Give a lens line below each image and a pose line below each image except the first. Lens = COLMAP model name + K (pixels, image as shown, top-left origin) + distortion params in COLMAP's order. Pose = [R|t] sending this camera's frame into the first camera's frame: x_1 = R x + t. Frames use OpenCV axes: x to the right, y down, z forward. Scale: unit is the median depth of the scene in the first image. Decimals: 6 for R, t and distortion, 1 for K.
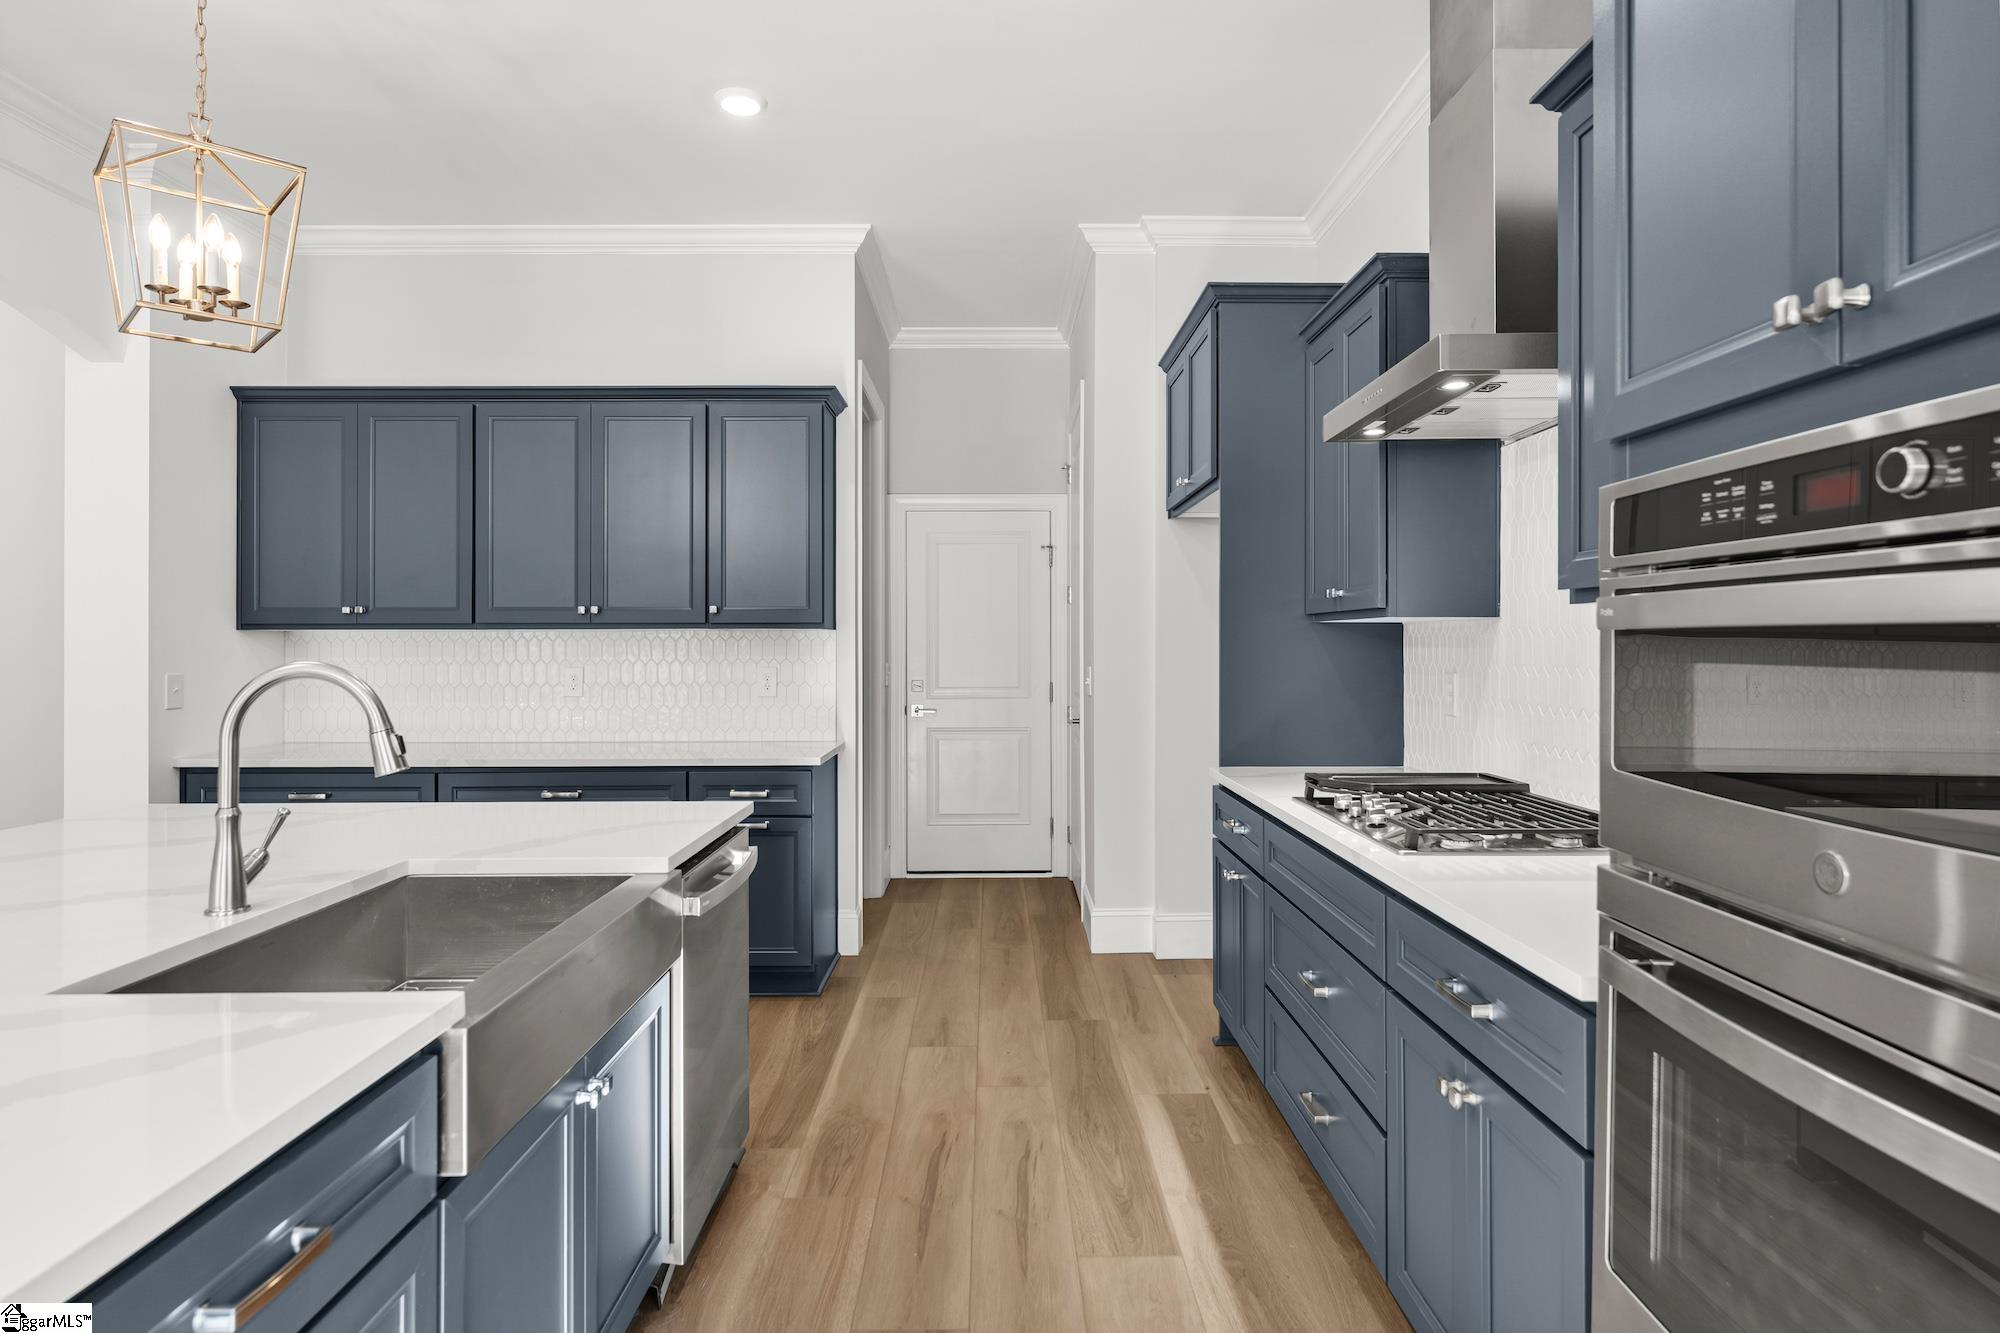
lens RADIAL K [[1132.2, 0, 998.5], [0, 1132.2, 650.3], [0, 0, 1]] dist [-0.002292, -0.000456]
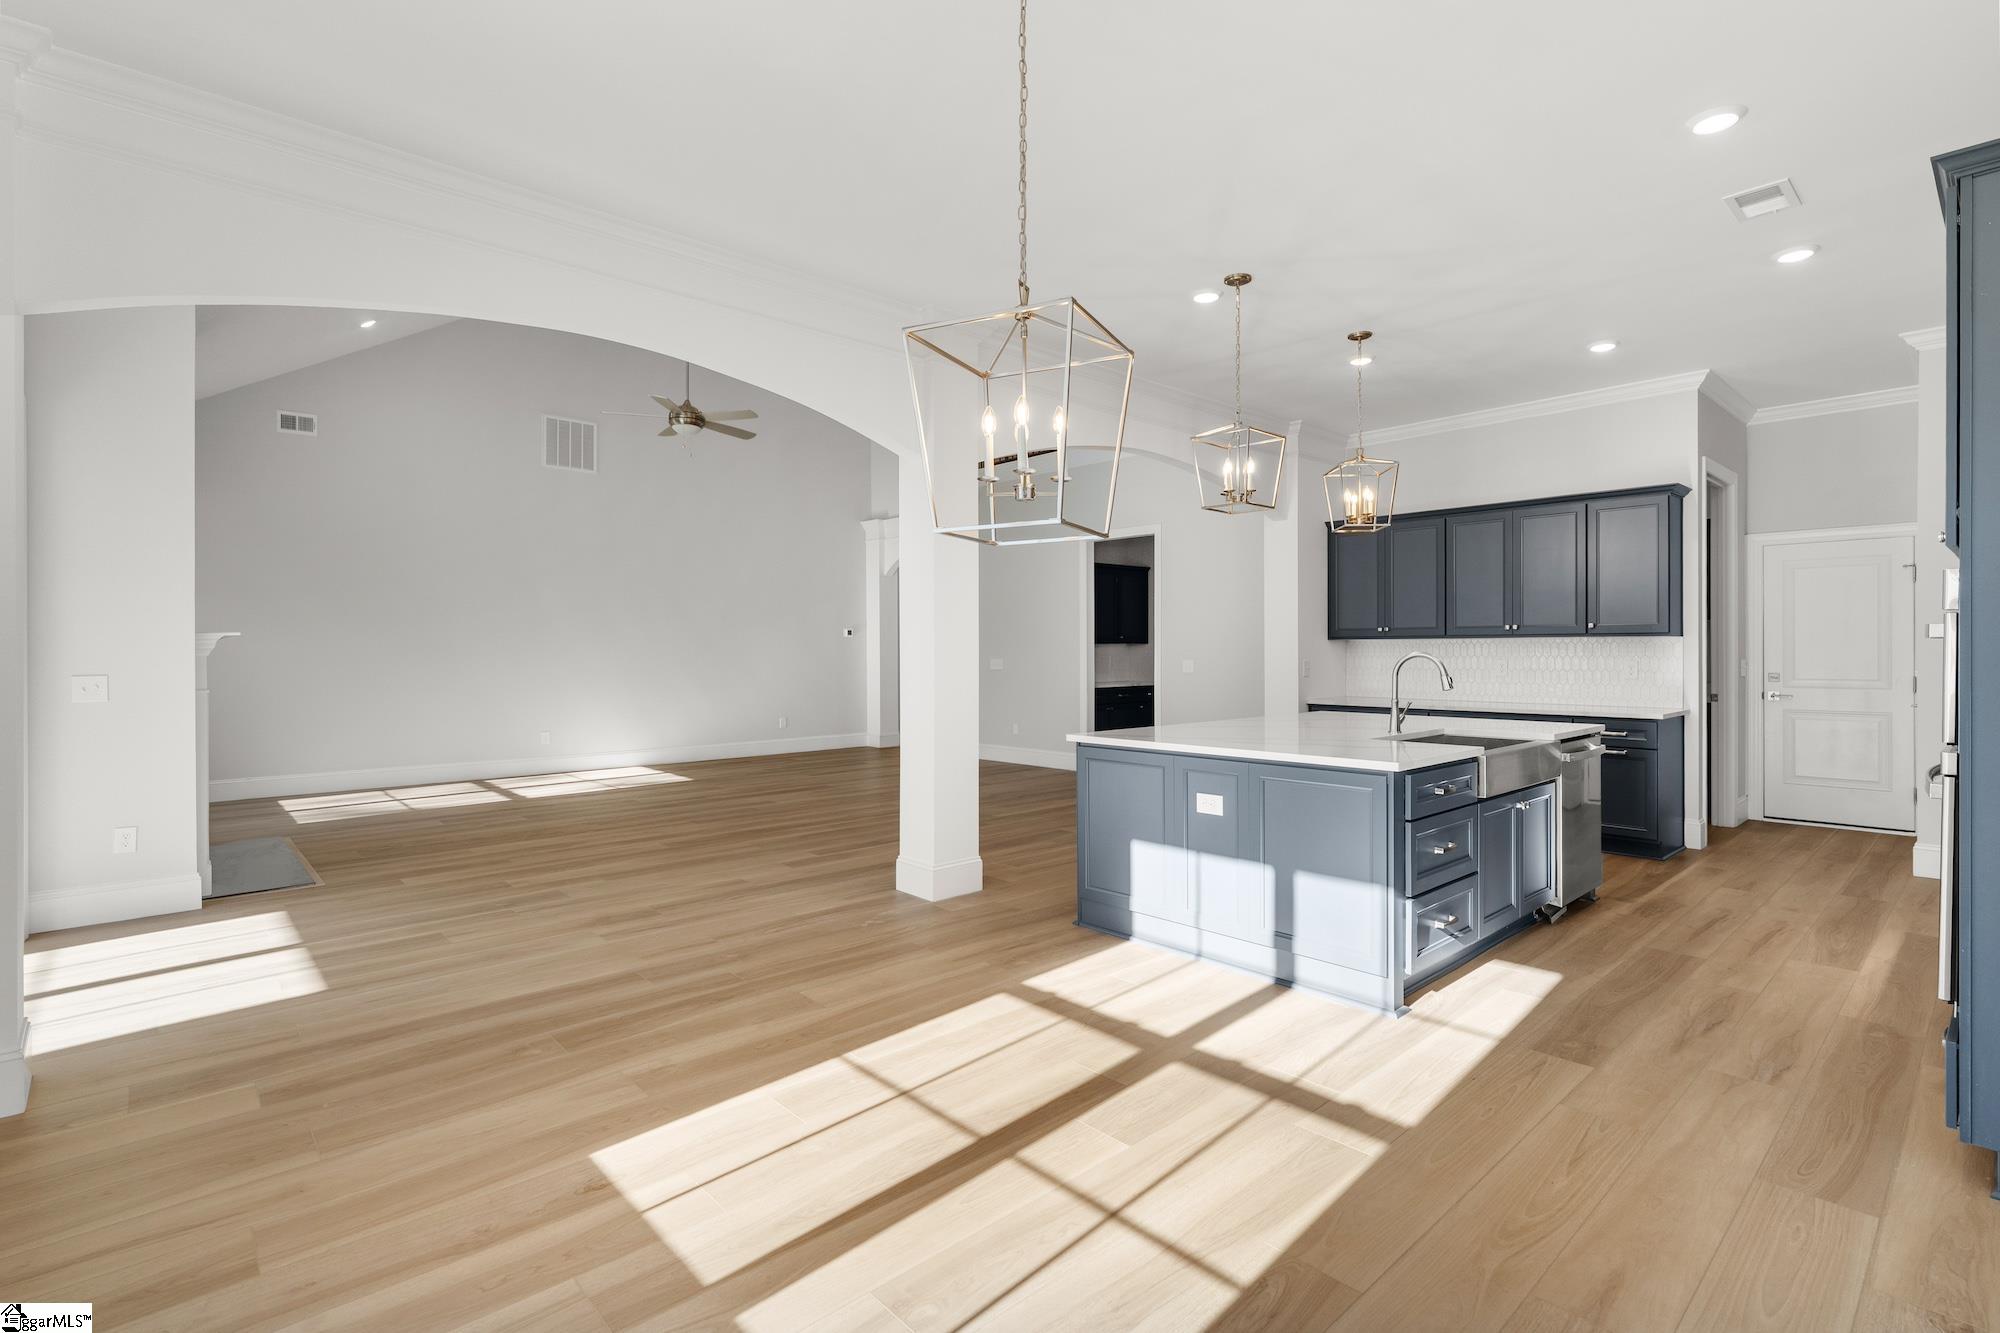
lens RADIAL K [[921.7, 0, 1010.7], [0, 921.7, 644.3], [0, 0, 1]] dist [-0.002436, -0.000639]
pose [[0.671893, -0.004465, -0.740635, 0.177794], [-0.001956, 0.999968, -0.007803, 0.004317], [0.740646, 0.006692, 0.671862, -0.545417]]
